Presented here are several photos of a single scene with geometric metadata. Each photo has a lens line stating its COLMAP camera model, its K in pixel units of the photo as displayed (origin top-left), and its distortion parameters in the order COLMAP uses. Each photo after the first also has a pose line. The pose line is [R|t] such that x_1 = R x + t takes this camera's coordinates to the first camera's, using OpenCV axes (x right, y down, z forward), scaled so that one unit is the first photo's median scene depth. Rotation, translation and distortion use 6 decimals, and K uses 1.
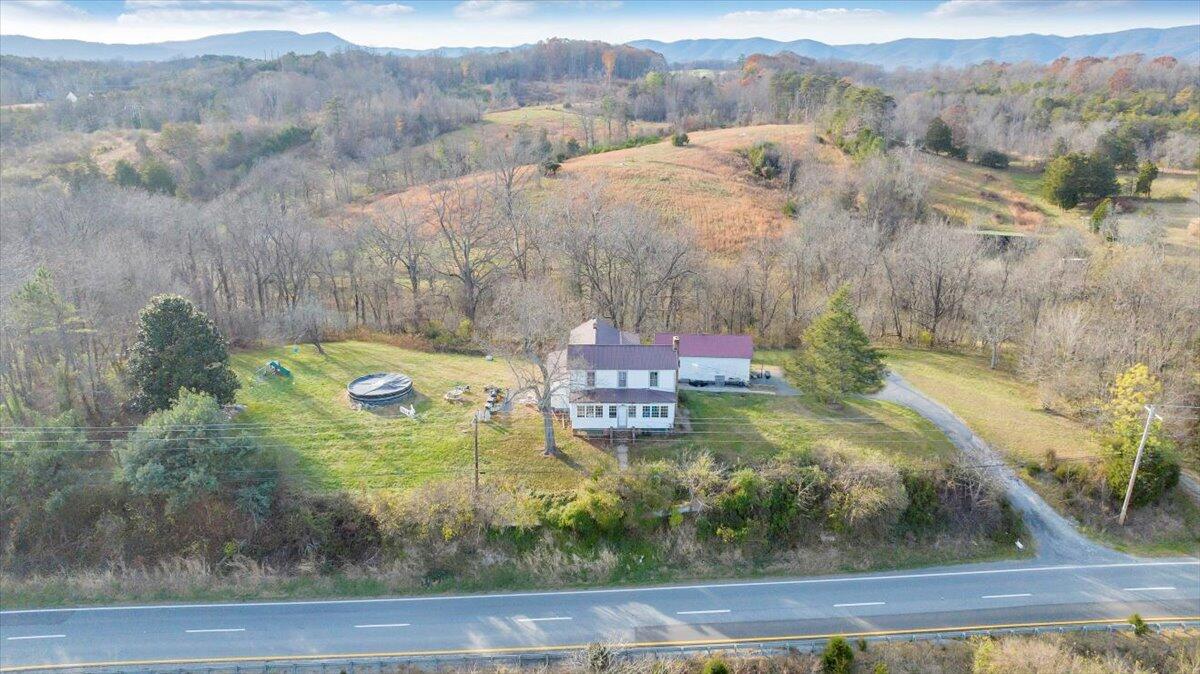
lens RADIAL K [[851.8, 0, 595.2], [0, 851.8, 341.0], [0, 0, 1]] dist [-0.044086, 0.049836]
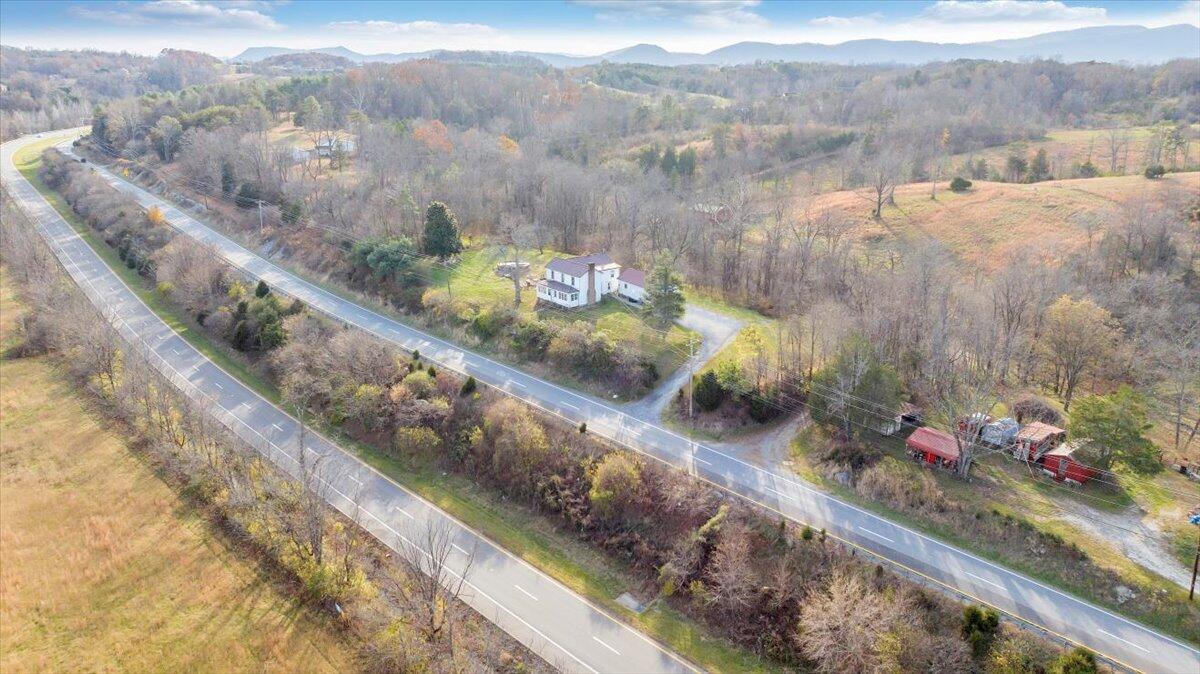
lens RADIAL K [[851.8, 0, 596.3], [0, 851.8, 306.4], [0, 0, 1]] dist [-0.044086, 0.049836]
pose [[0.633511, 0.213434, -0.743713, 1.521829], [-0.238447, 0.968273, 0.074764, -0.054332], [0.736075, 0.129973, 0.664305, -0.196624]]
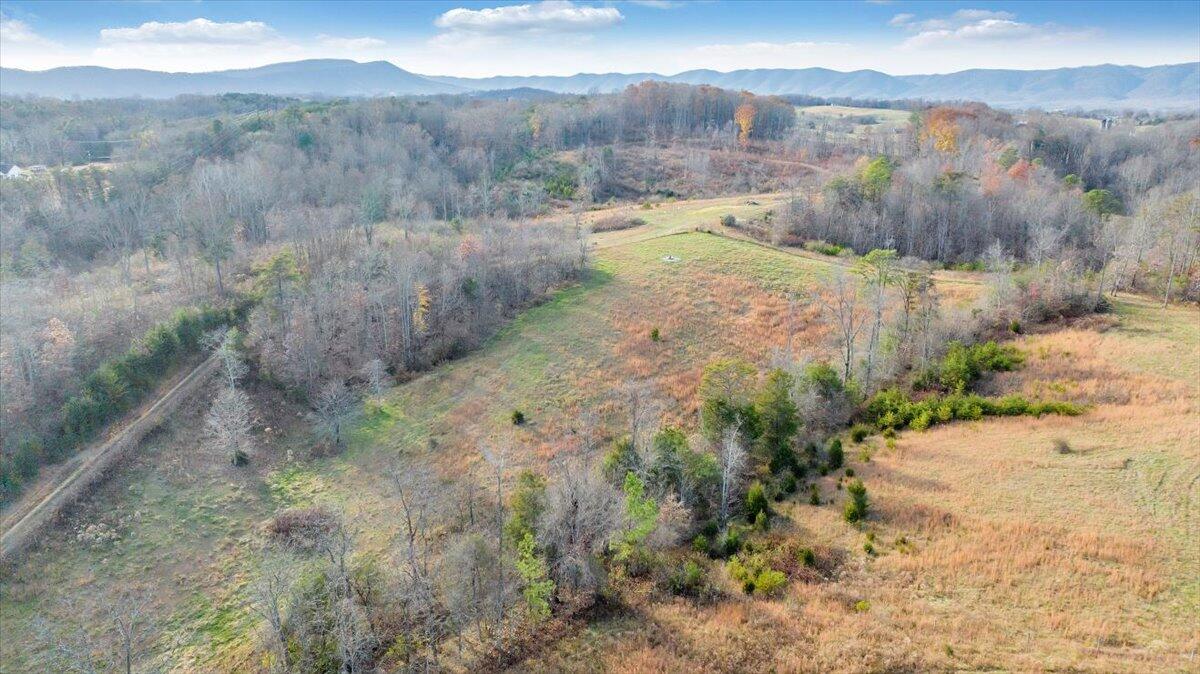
lens RADIAL K [[851.8, 0, 593.2], [0, 851.8, 337.5], [0, 0, 1]] dist [-0.044086, 0.049836]
pose [[0.998060, 0.021650, -0.058367, -0.472702], [-0.023623, 0.999165, -0.033334, -0.958812], [0.057596, 0.034648, 0.997739, 2.330739]]
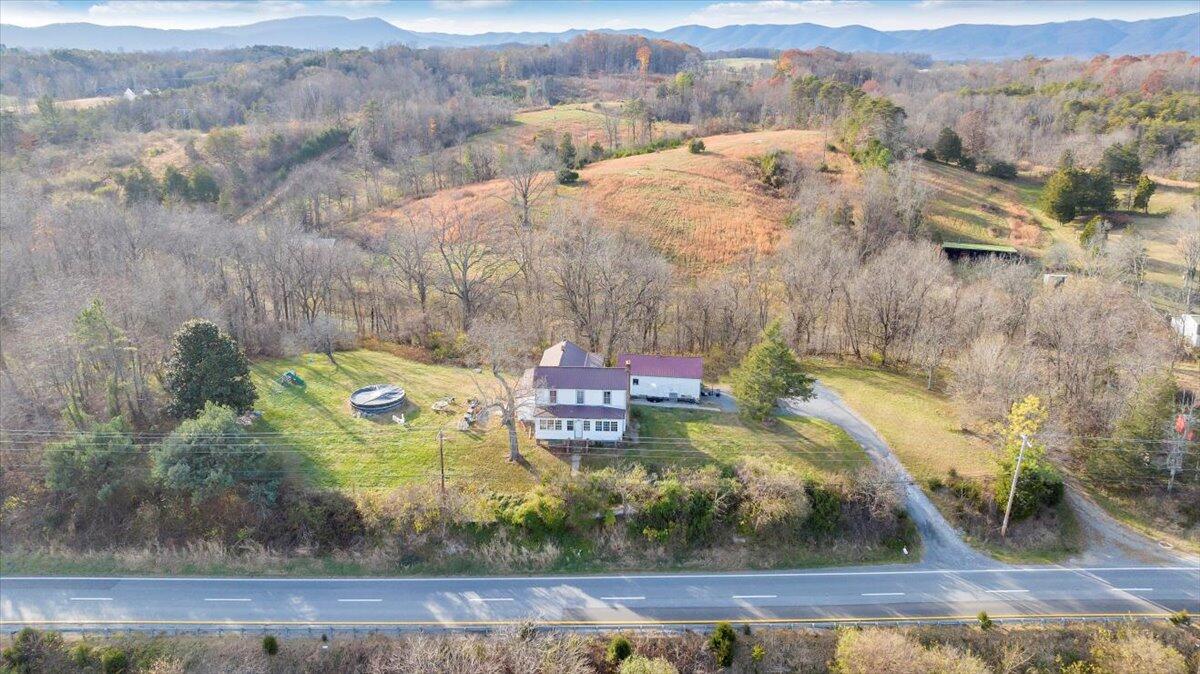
lens RADIAL K [[851.8, 0, 595.1], [0, 851.8, 337.0], [0, 0, 1]] dist [-0.044086, 0.049836]
pose [[0.998624, 0.018485, -0.049084, 0.109523], [-0.017892, 0.999762, 0.012506, -0.053069], [0.049303, -0.011610, 0.998716, -0.162293]]
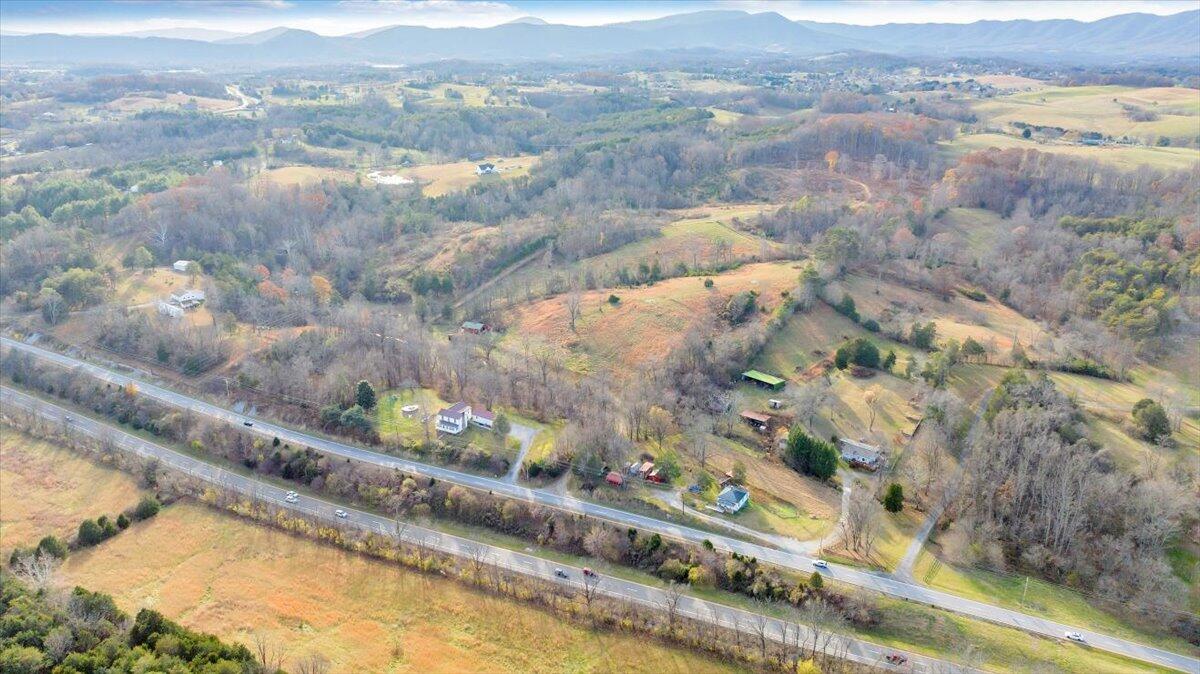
lens RADIAL K [[851.8, 0, 599.1], [0, 851.8, 326.3], [0, 0, 1]] dist [-0.044086, 0.049836]
pose [[0.879308, 0.156330, -0.449865, 2.474677], [-0.147390, 0.987543, 0.055087, -0.740857], [0.452873, 0.017867, 0.891396, -2.360698]]
